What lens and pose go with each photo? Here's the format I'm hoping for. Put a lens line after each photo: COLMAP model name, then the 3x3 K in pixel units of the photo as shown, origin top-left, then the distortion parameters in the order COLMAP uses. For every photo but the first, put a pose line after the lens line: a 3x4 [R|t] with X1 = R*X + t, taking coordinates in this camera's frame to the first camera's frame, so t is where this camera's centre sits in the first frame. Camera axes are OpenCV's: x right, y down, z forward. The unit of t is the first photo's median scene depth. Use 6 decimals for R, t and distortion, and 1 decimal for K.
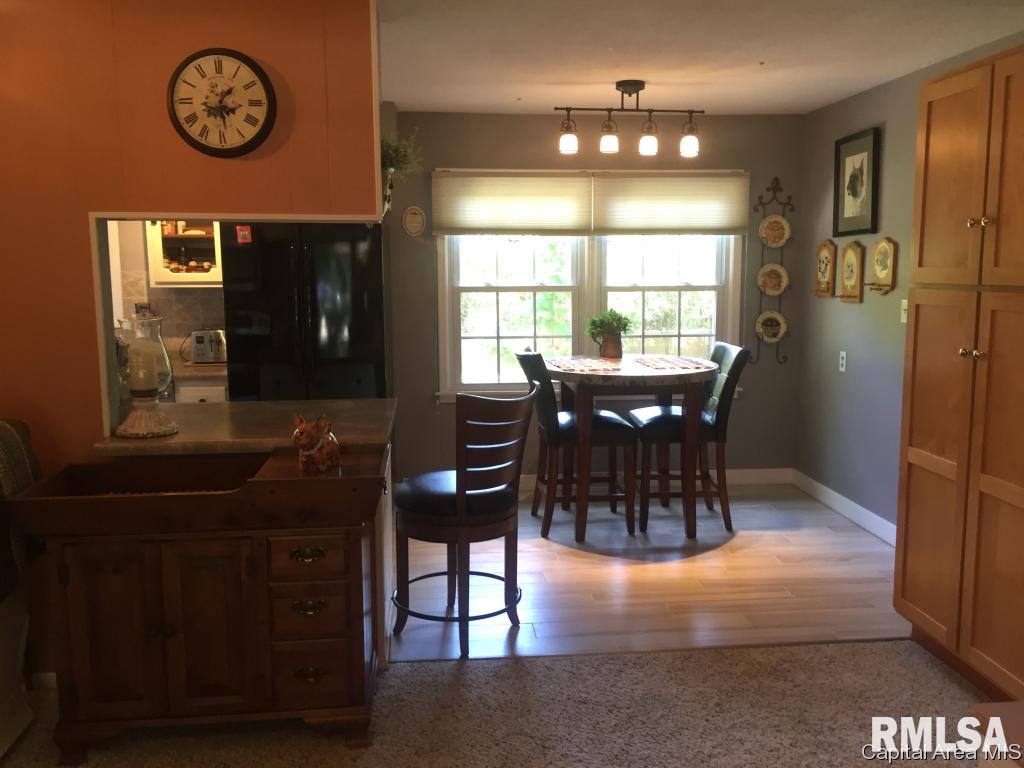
lens RADIAL K [[879.3, 0, 508.9], [0, 879.3, 374.2], [0, 0, 1]] dist [0.084369, -0.106208]
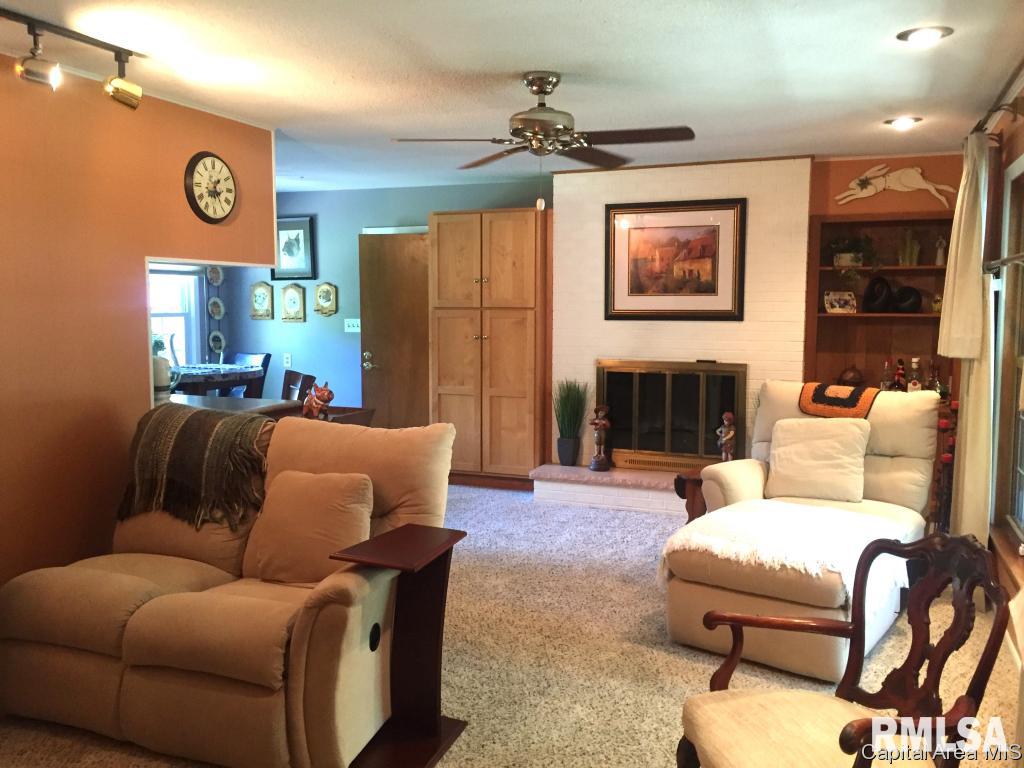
lens RADIAL K [[879.3, 0, 516.9], [0, 879.3, 381.6], [0, 0, 1]] dist [0.084369, -0.106208]
pose [[0.455026, -0.079793, 0.886896, -0.945422], [0.108471, 0.993527, 0.033735, 0.016051], [-0.883847, 0.080852, 0.460735, -0.077113]]
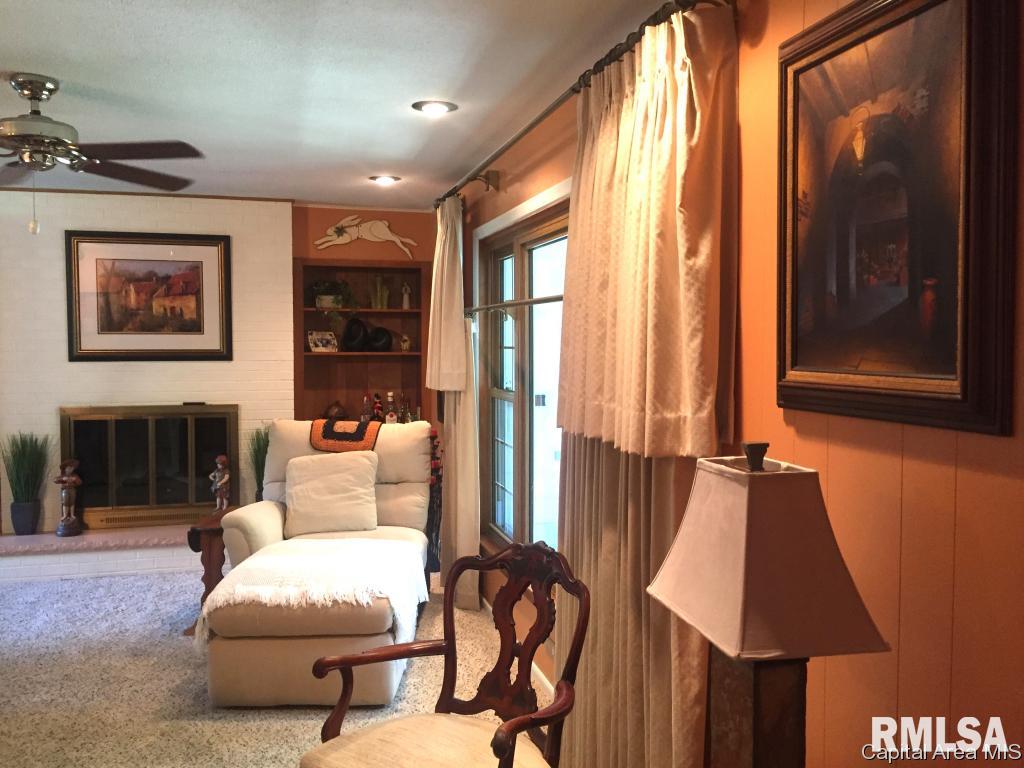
lens RADIAL K [[879.3, 0, 520.9], [0, 879.3, 380.4], [0, 0, 1]] dist [0.084369, -0.106208]
pose [[-0.162345, -0.045204, 0.985698, -0.956493], [0.122295, 0.990326, 0.065558, 0.002285], [-0.979126, 0.131189, -0.155246, 0.020620]]
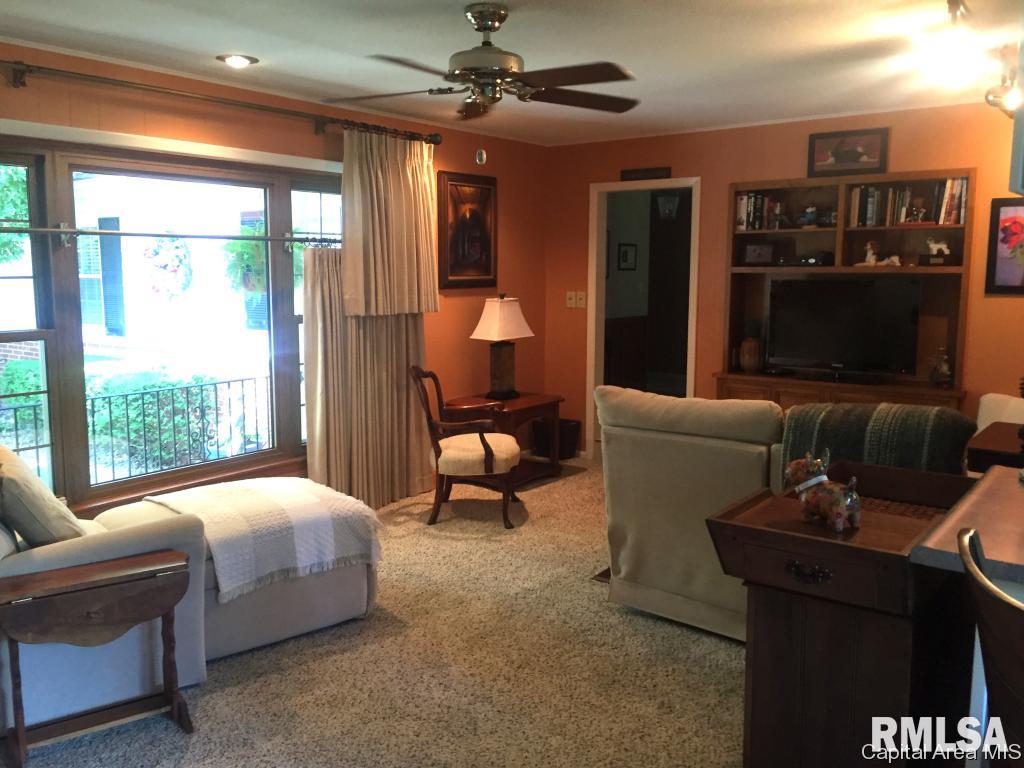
lens RADIAL K [[879.3, 0, 512.6], [0, 879.3, 384.8], [0, 0, 1]] dist [0.084369, -0.106208]
pose [[-0.680521, 0.103249, -0.725418, 0.341563], [-0.089605, 0.970865, 0.222243, -0.104629], [0.727229, 0.216242, -0.651442, 0.796852]]
